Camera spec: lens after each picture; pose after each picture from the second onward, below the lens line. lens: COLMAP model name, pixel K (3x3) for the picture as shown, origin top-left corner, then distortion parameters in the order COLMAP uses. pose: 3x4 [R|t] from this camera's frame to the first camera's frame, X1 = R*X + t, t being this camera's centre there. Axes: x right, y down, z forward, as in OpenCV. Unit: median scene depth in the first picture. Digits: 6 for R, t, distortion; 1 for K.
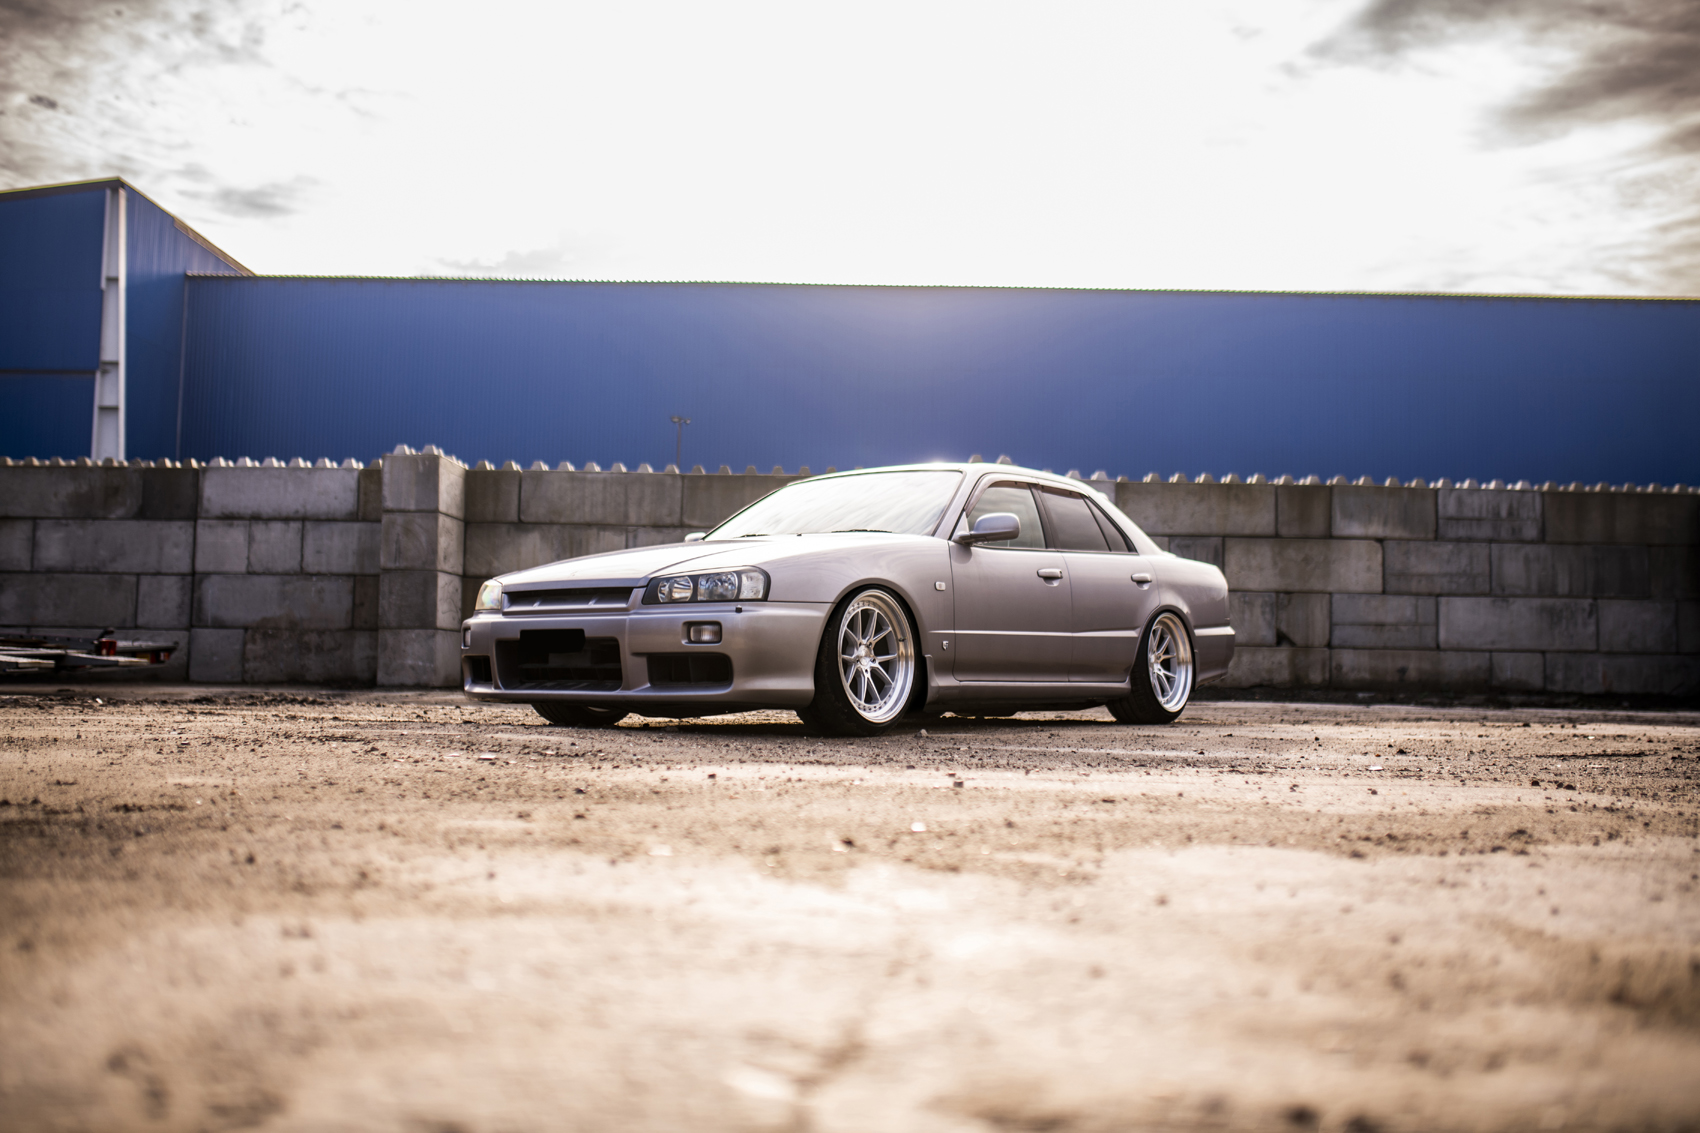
lens RADIAL K [[1655.5, 0, 848.3], [0, 1655.5, 527.2], [0, 0, 1]] dist [-0.037994, 0.015661]
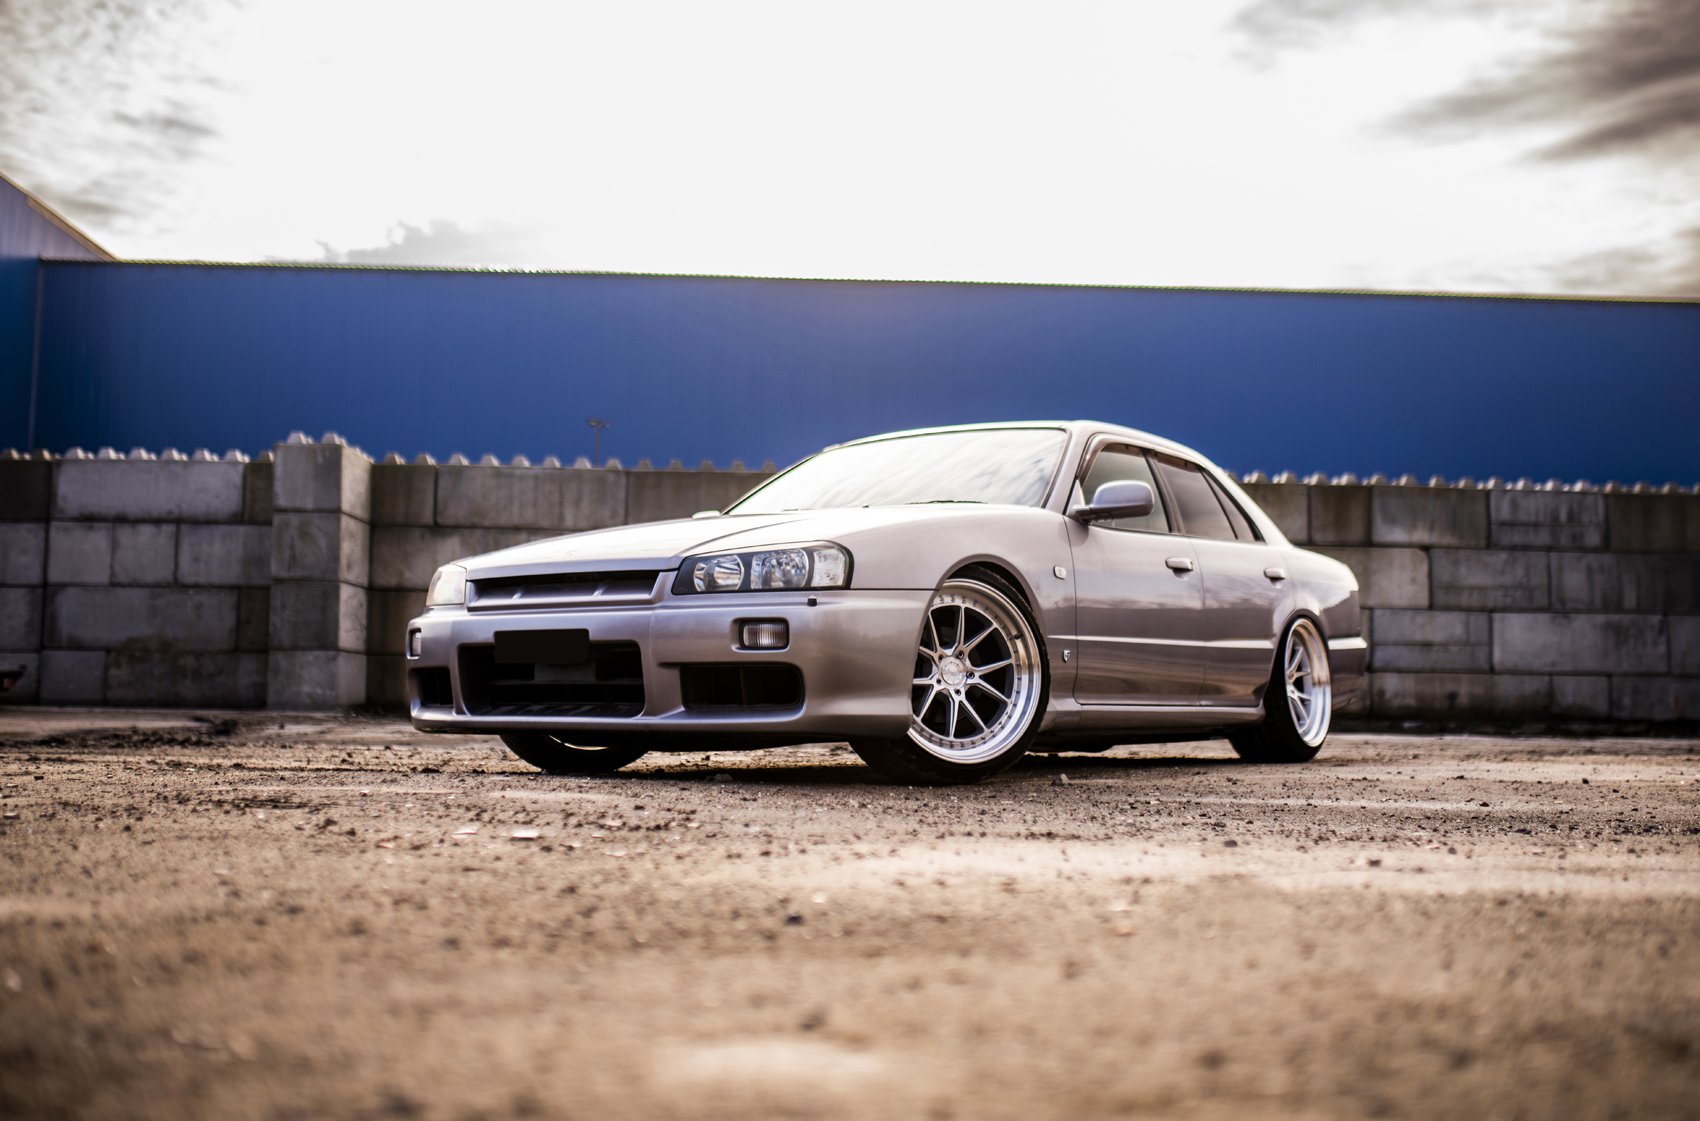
lens RADIAL K [[1748.8, 0, 848.7], [0, 1748.8, 521.6], [0, 0, 1]] dist [-0.069183, 0.119779]
pose [[0.998725, 0.002083, 0.050436, -0.031309], [-0.001218, 0.999852, -0.017173, 0.010151], [-0.050464, 0.017089, 0.998580, 0.091473]]
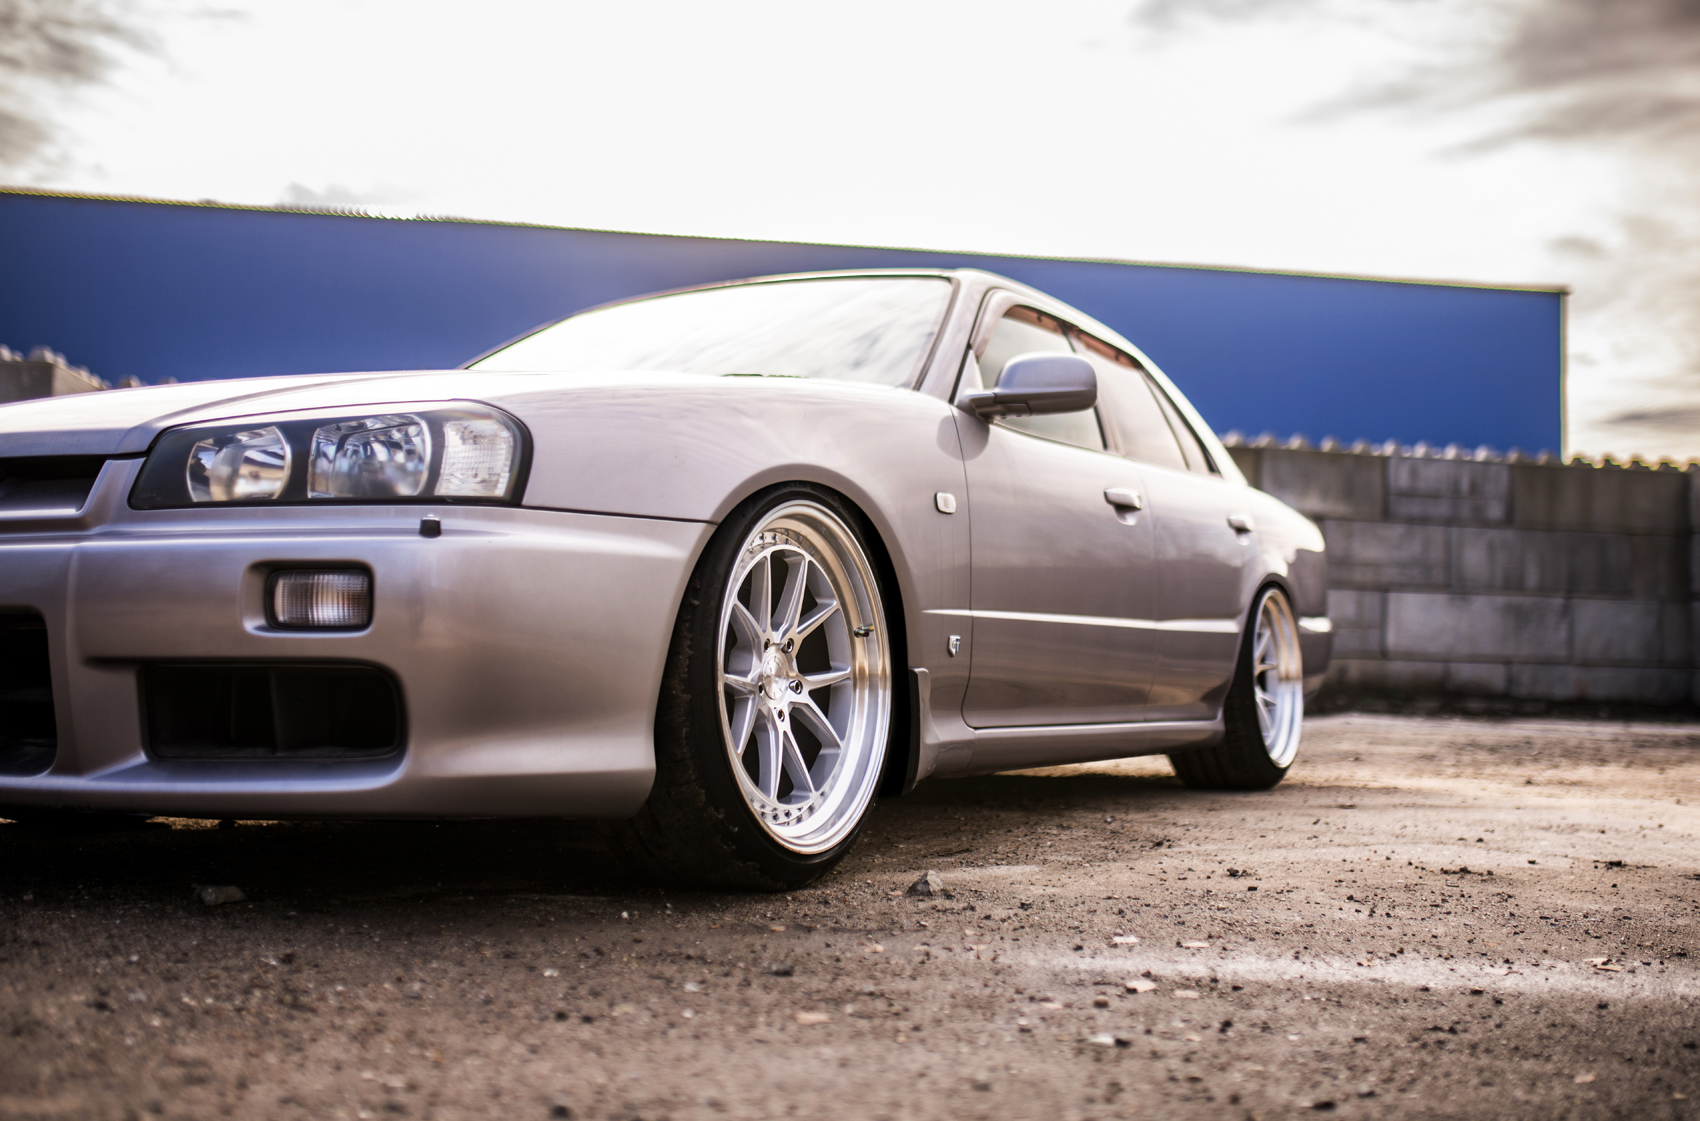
lens RADIAL K [[1701.3, 0, 879.1], [0, 1701.3, 587.9], [0, 0, 1]] dist [-0.059399, 0.117024]
pose [[0.987389, 0.014227, 0.157672, -0.011279], [-0.019977, 0.999190, 0.034946, 0.017109], [-0.157047, -0.037655, 0.986873, 0.233639]]
